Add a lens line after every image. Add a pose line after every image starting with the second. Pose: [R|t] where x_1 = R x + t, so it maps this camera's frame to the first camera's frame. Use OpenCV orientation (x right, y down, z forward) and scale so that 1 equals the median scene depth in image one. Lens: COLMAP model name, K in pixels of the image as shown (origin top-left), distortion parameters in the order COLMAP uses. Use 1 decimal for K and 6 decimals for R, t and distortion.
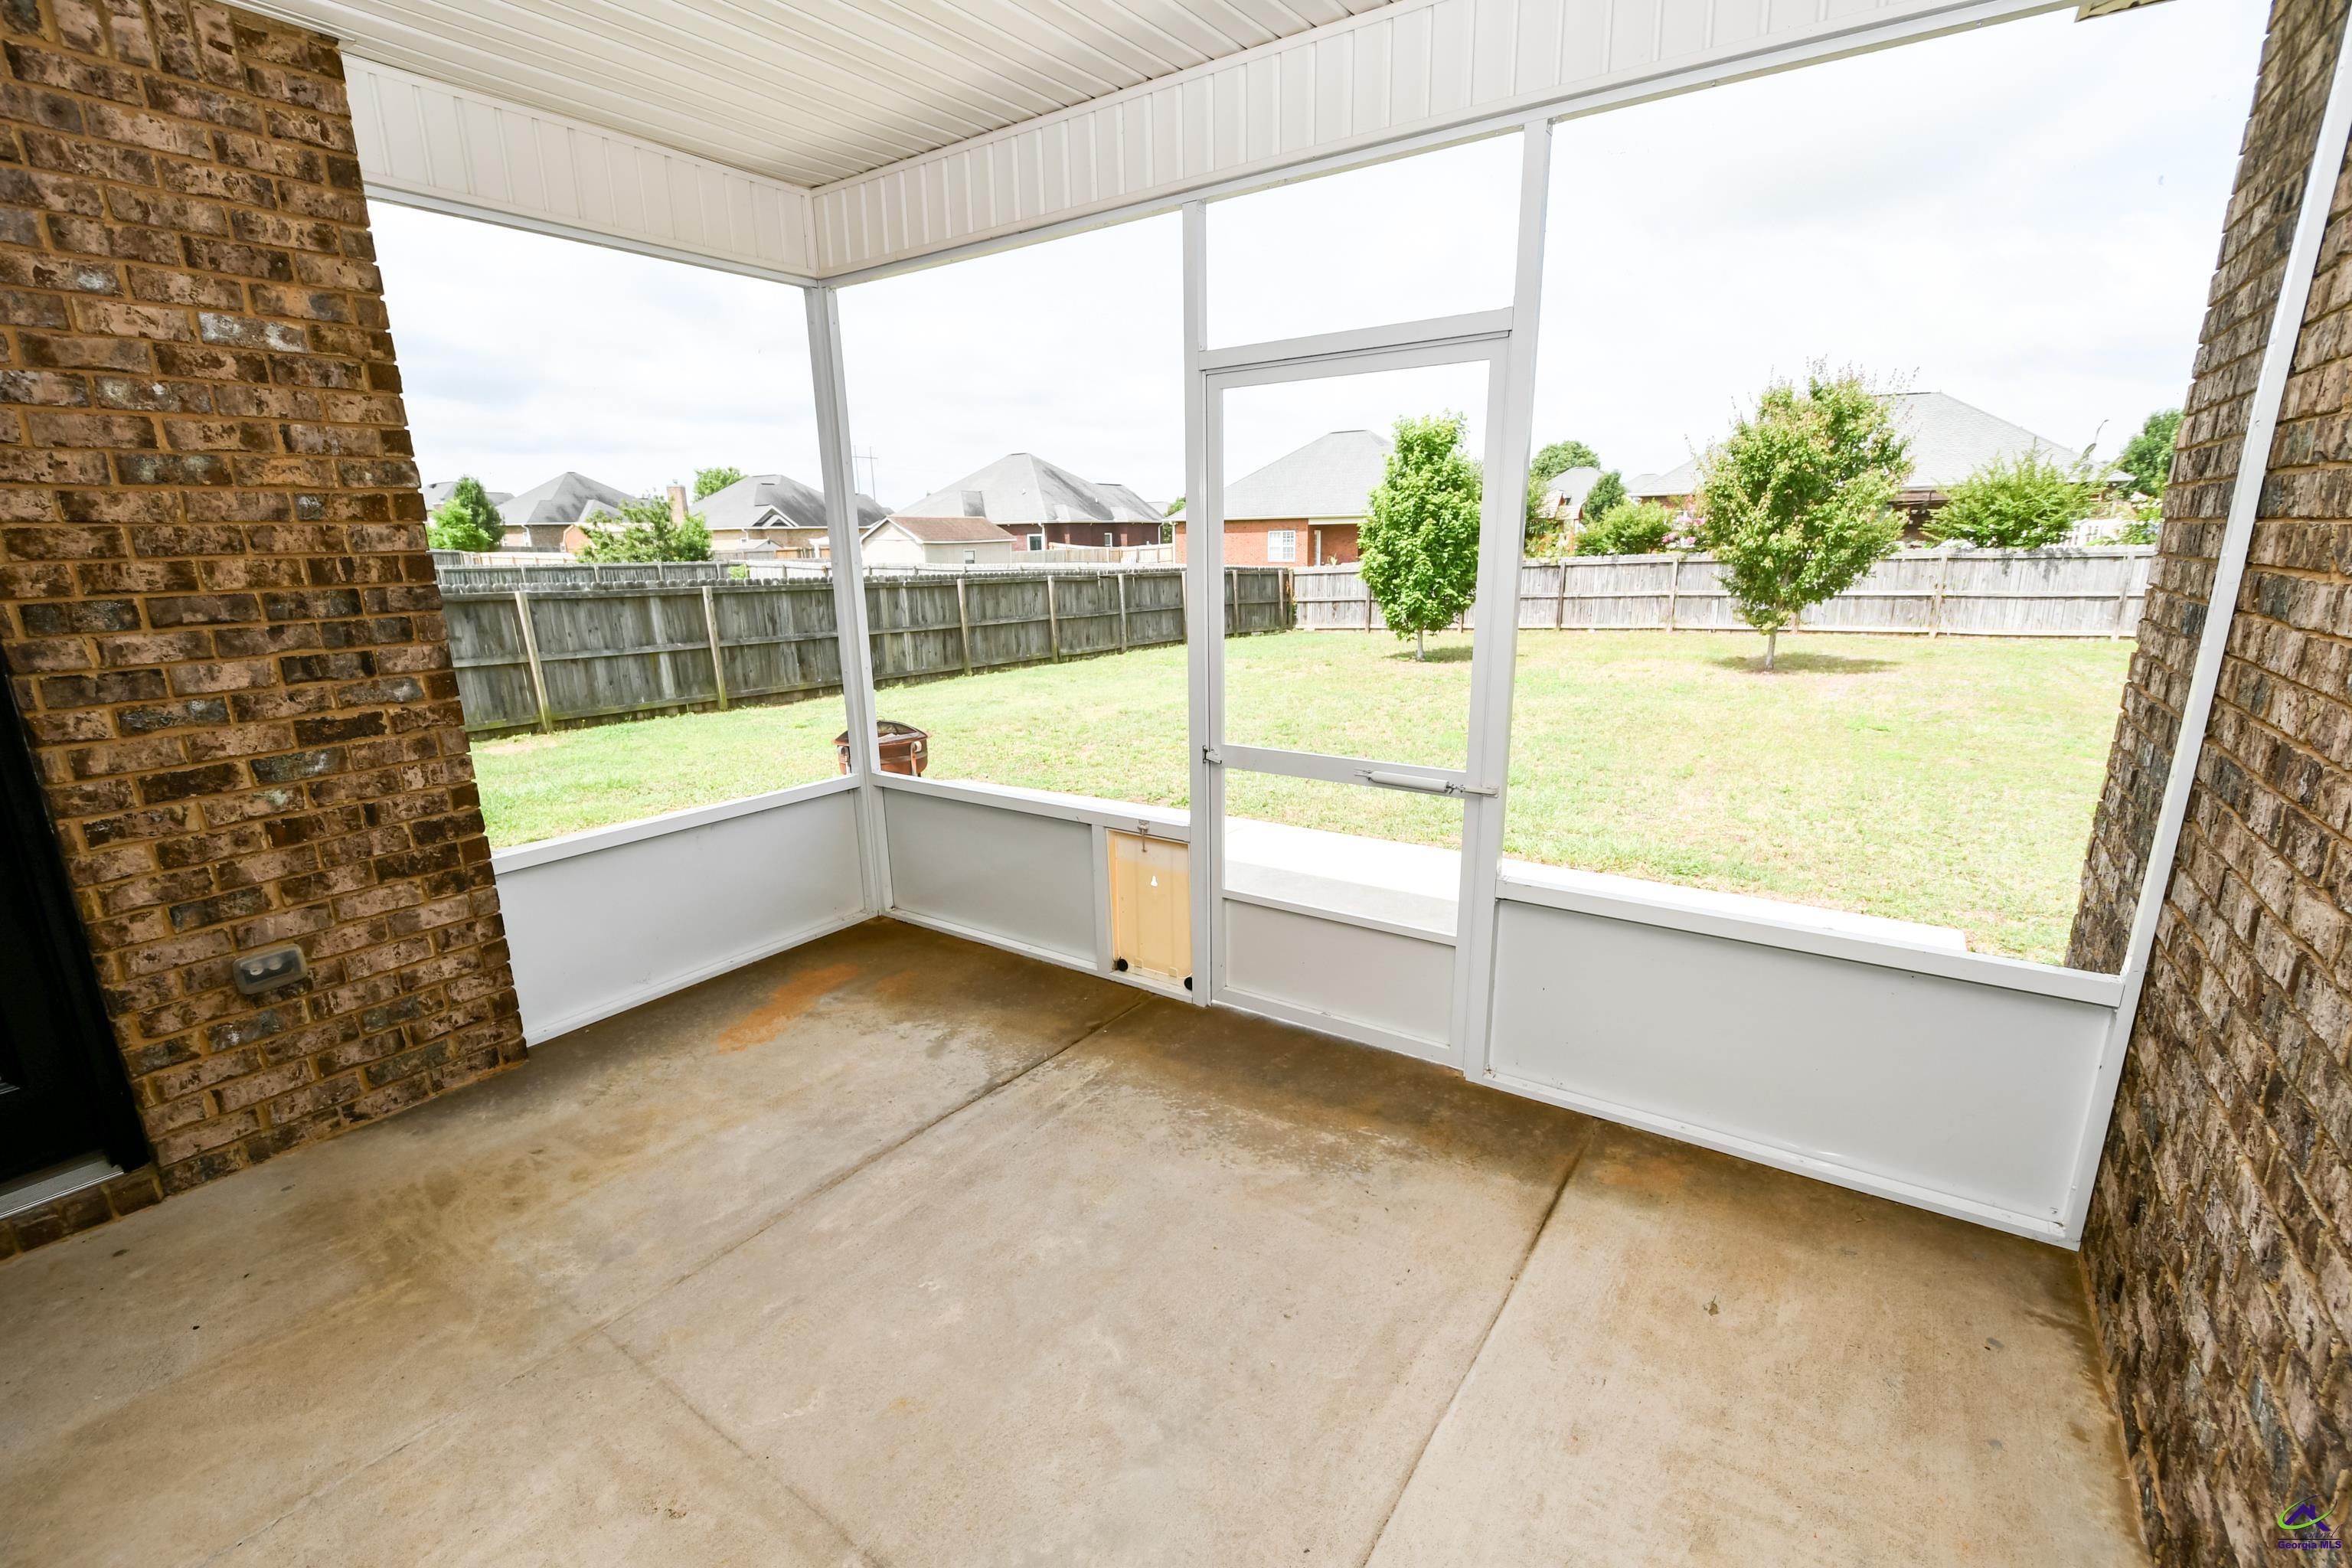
lens RADIAL K [[1029.8, 0, 1160.5], [0, 1029.8, 806.7], [0, 0, 1]] dist [0.001464, -0.006433]
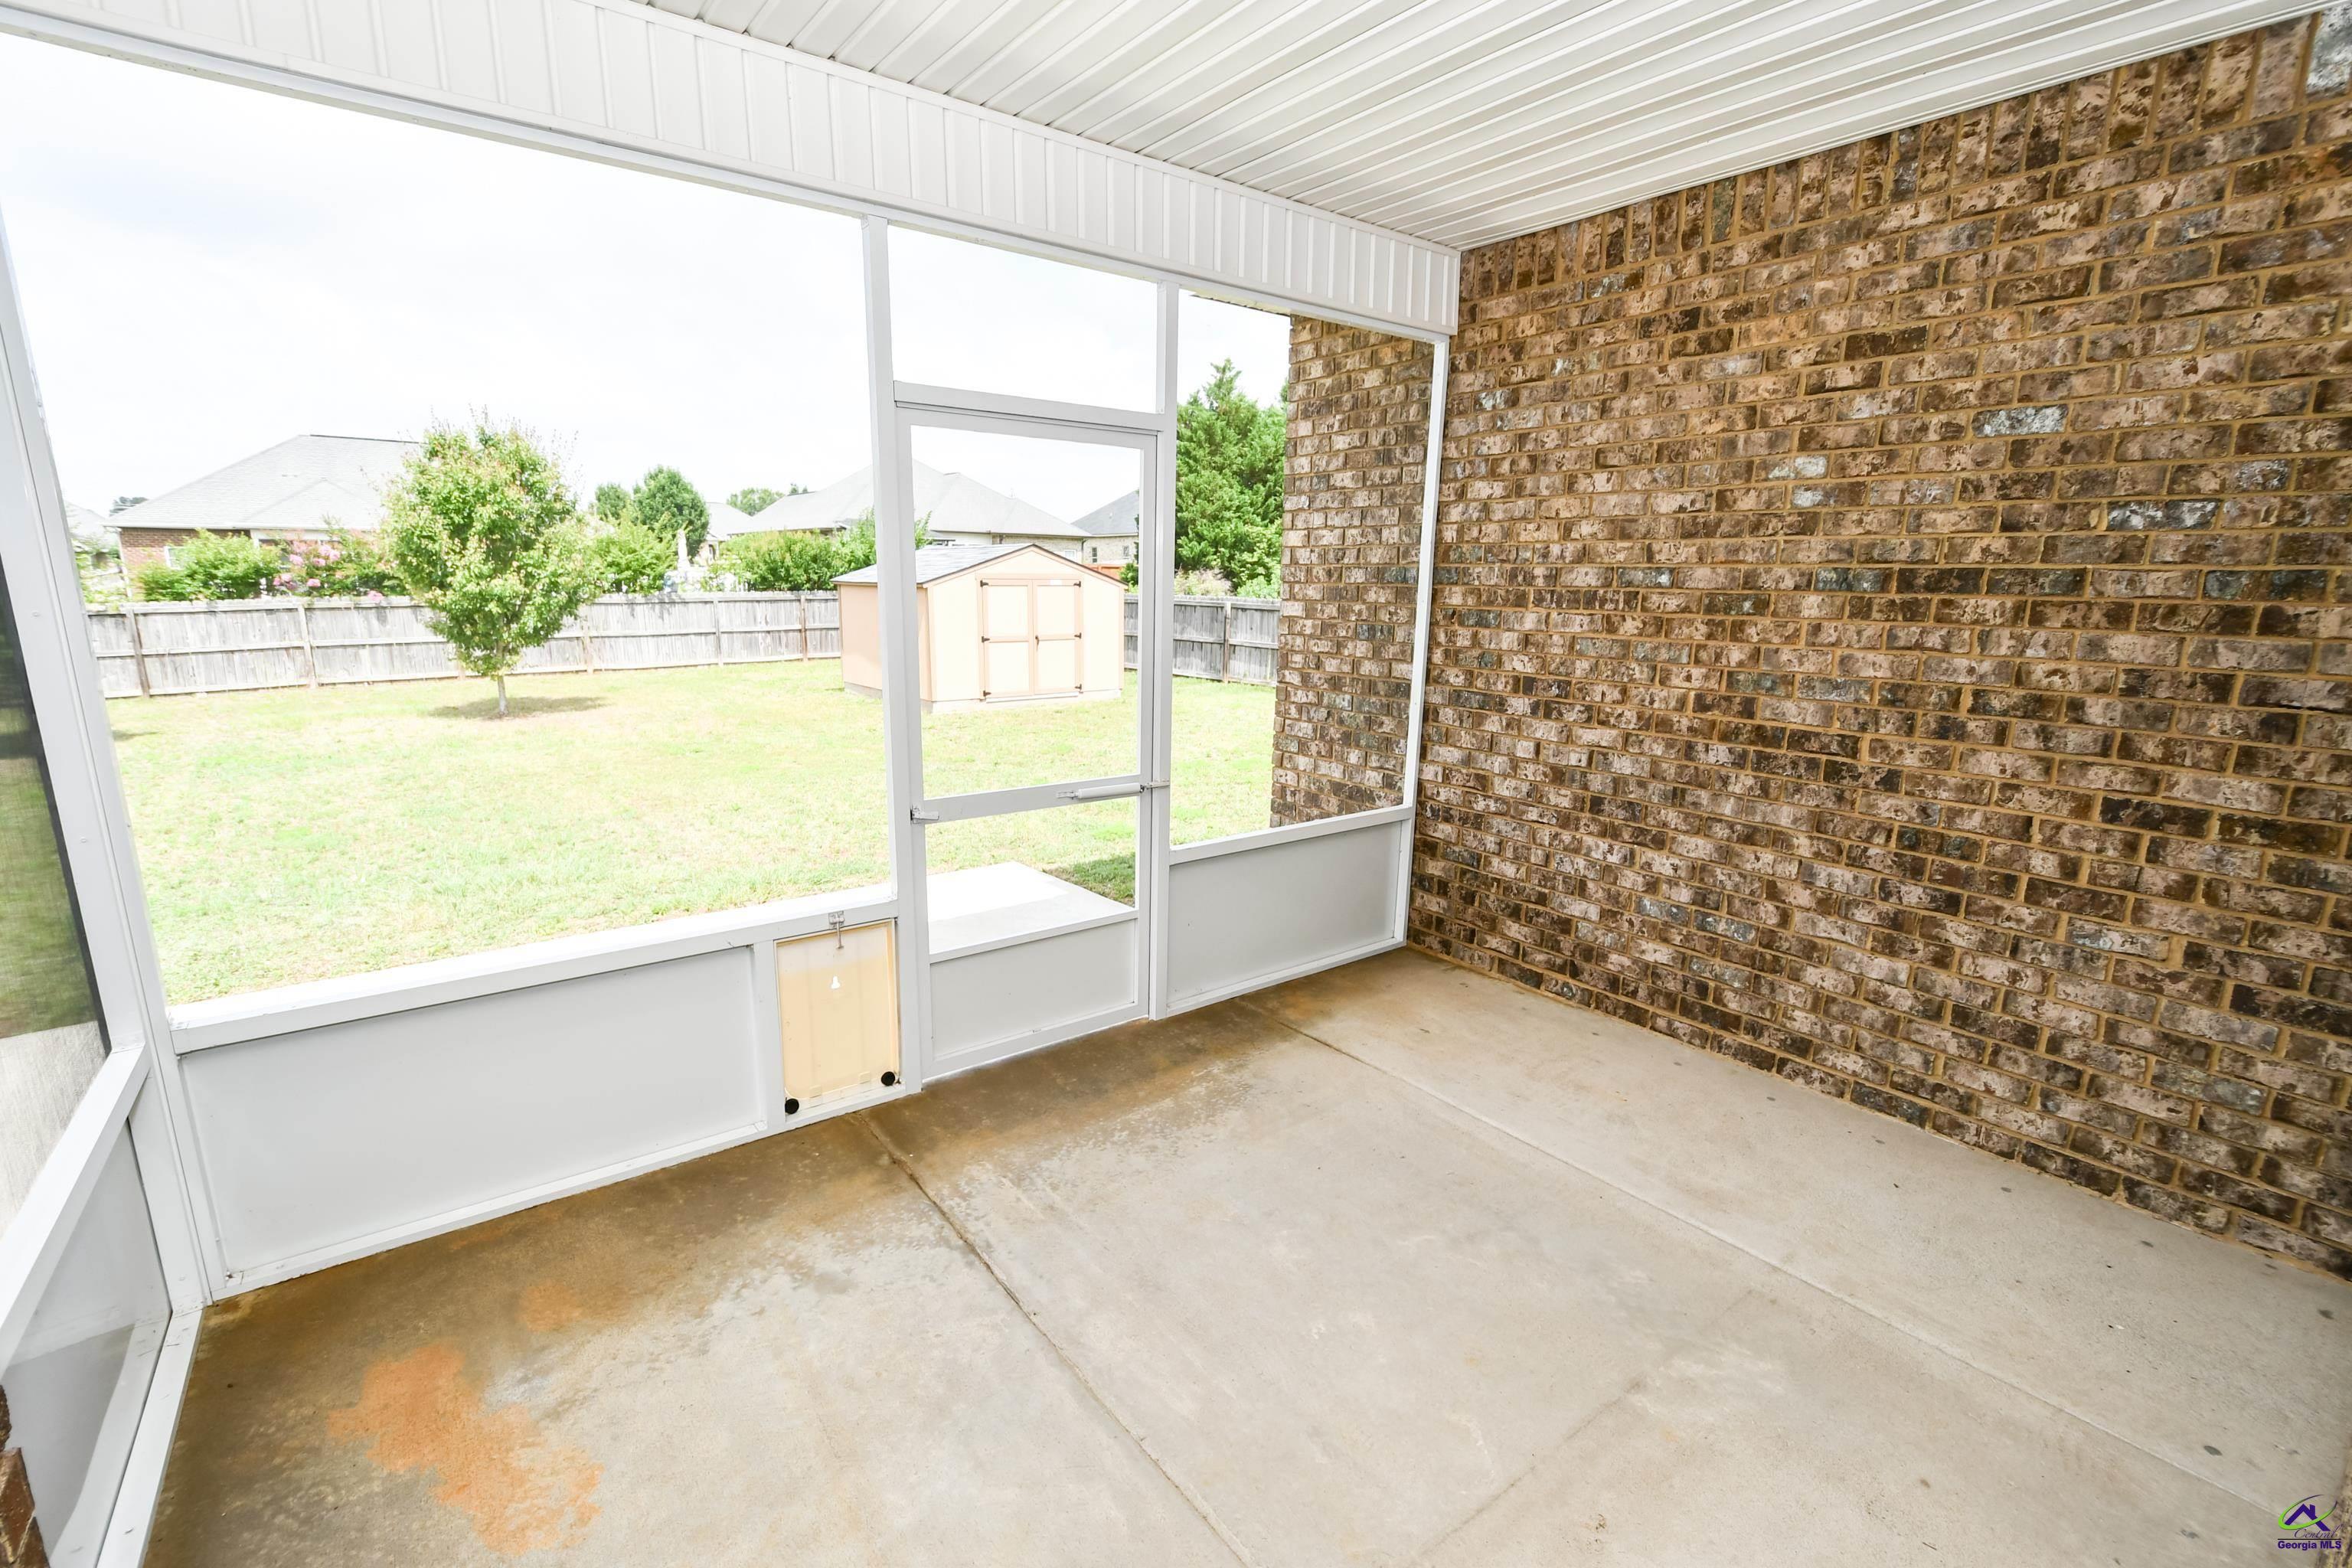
lens RADIAL K [[1029.8, 0, 1160.5], [0, 1029.8, 806.7], [0, 0, 1]] dist [0.001464, -0.006433]
pose [[0.312635, -0.182923, 0.932094, -0.166690], [0.221664, 0.968239, 0.115667, -0.025862], [-0.923647, 0.170450, 0.343253, 0.108049]]
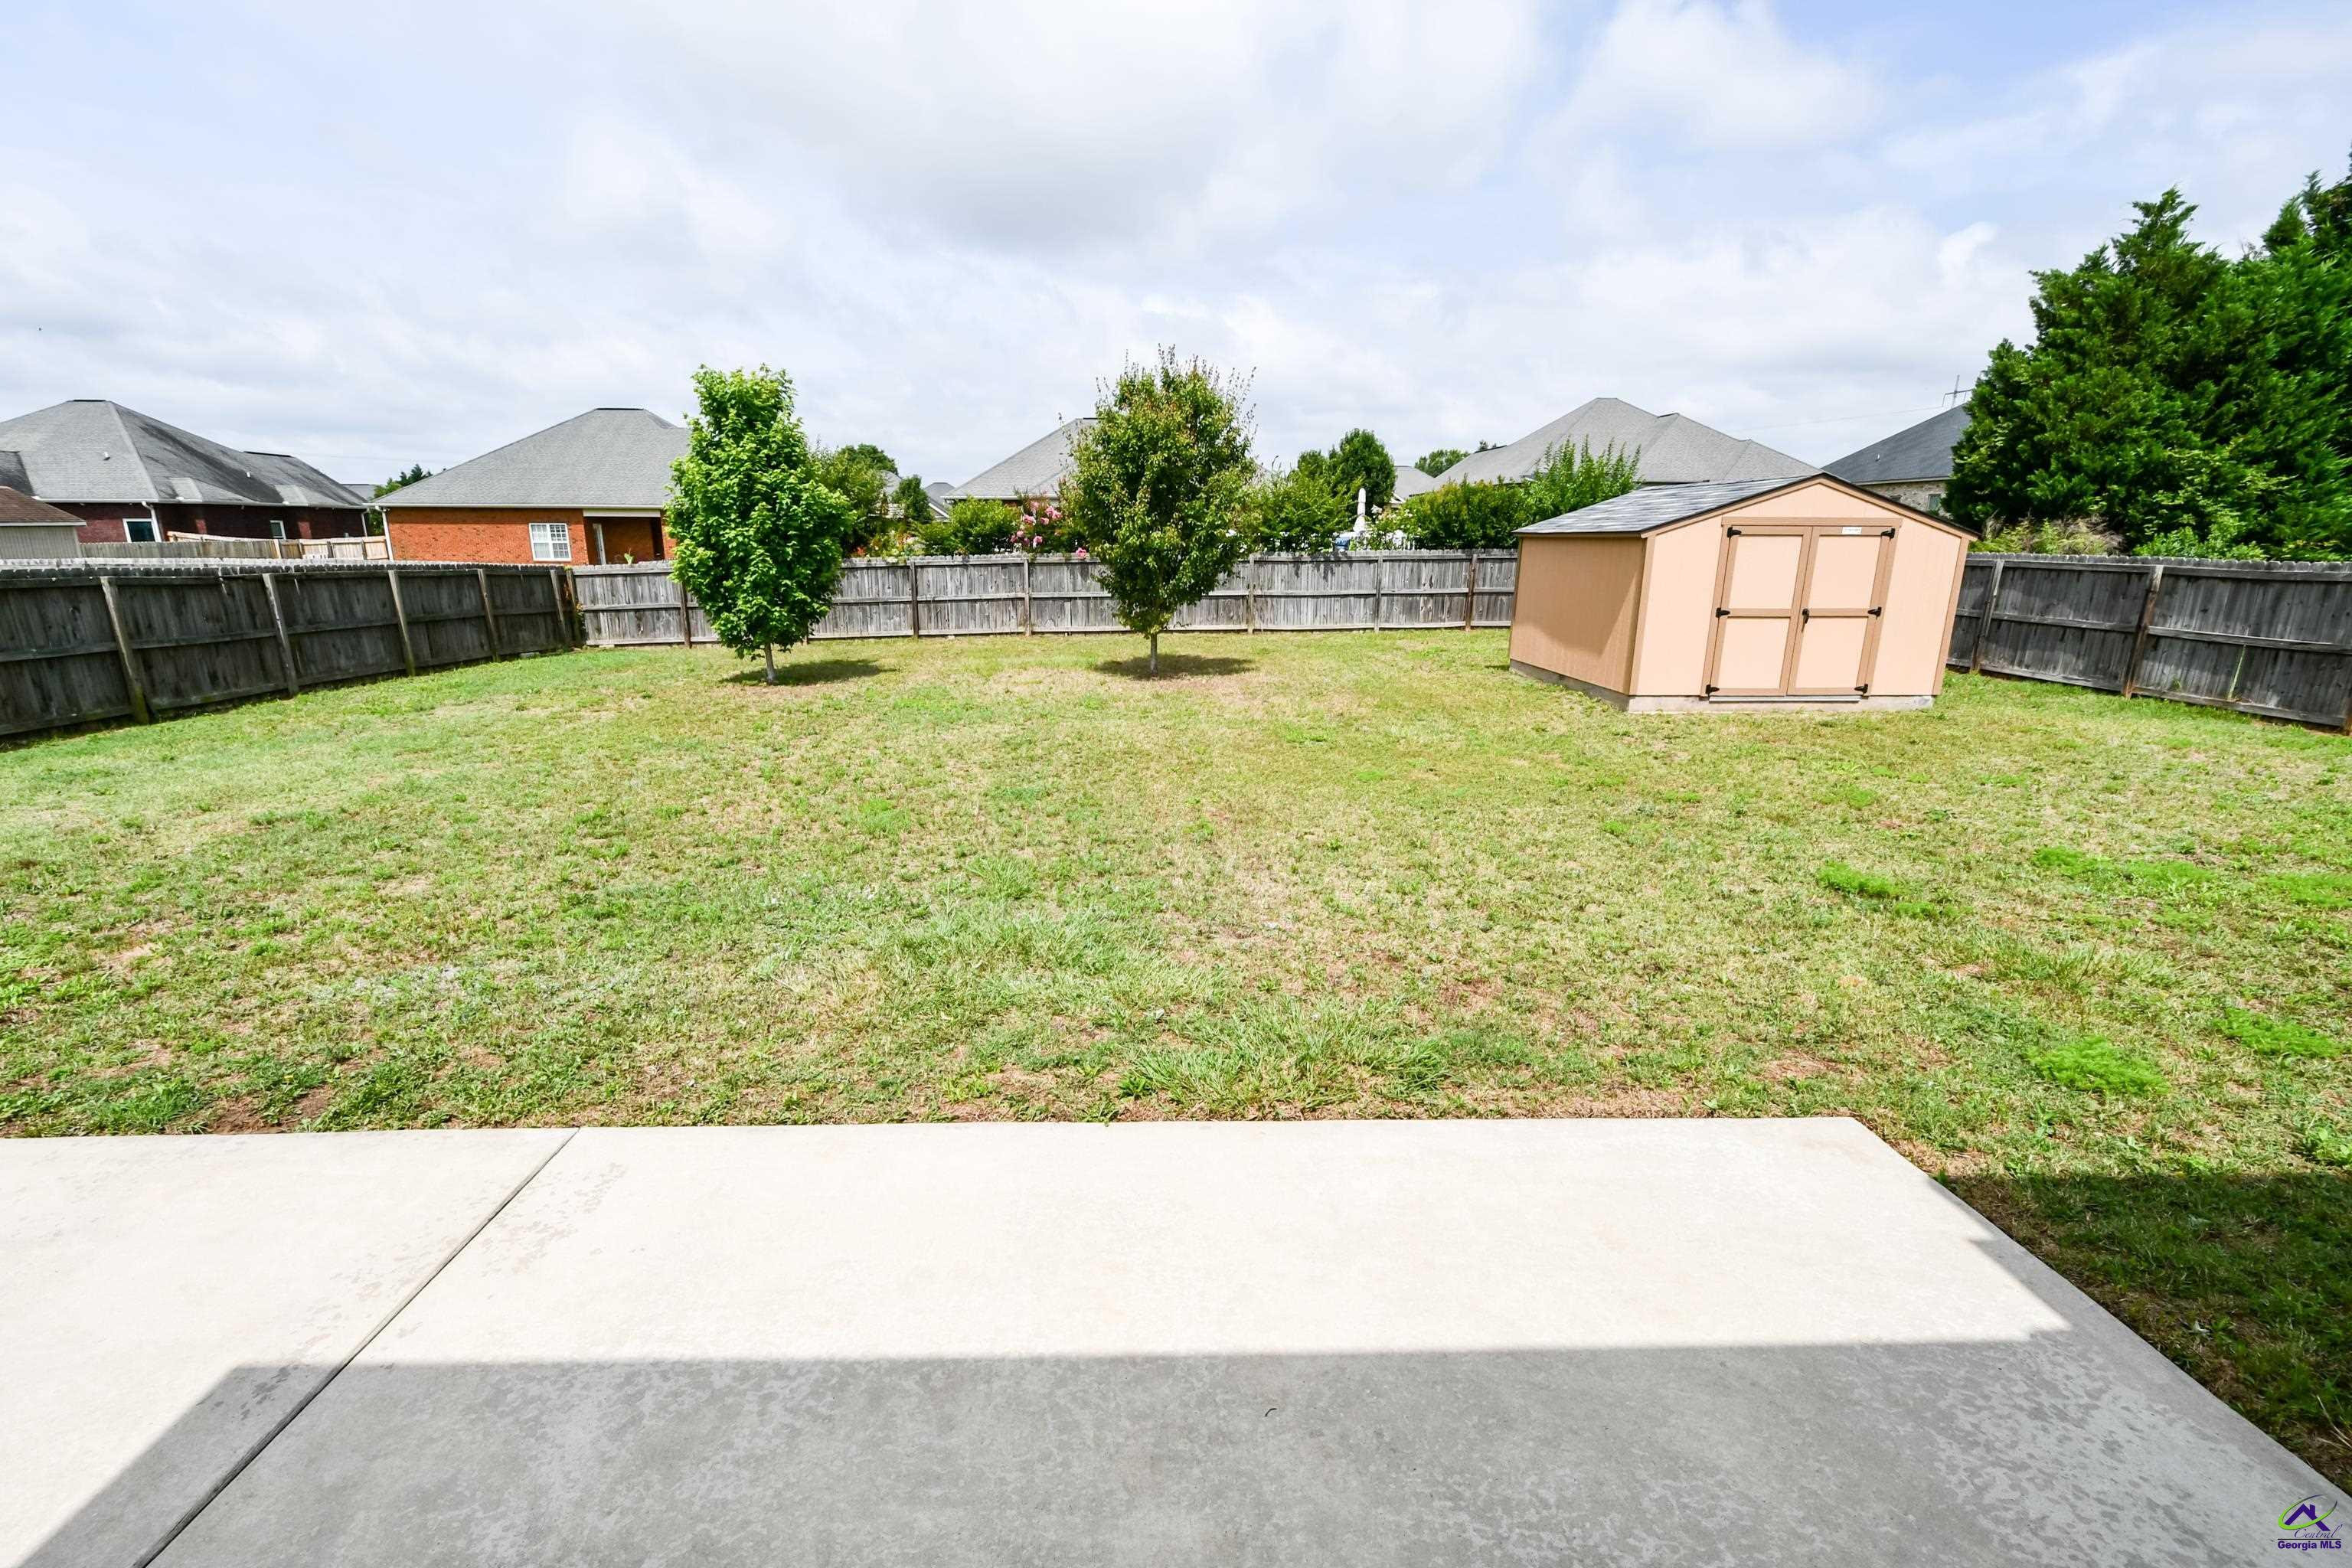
lens RADIAL K [[1029.8, 0, 1160.5], [0, 1029.8, 806.7], [0, 0, 1]] dist [0.001464, -0.006433]
pose [[0.805131, -0.127506, 0.579229, 0.029671], [0.129349, 0.990858, 0.038322, -0.053241], [-0.578820, 0.044069, 0.814264, 0.251098]]
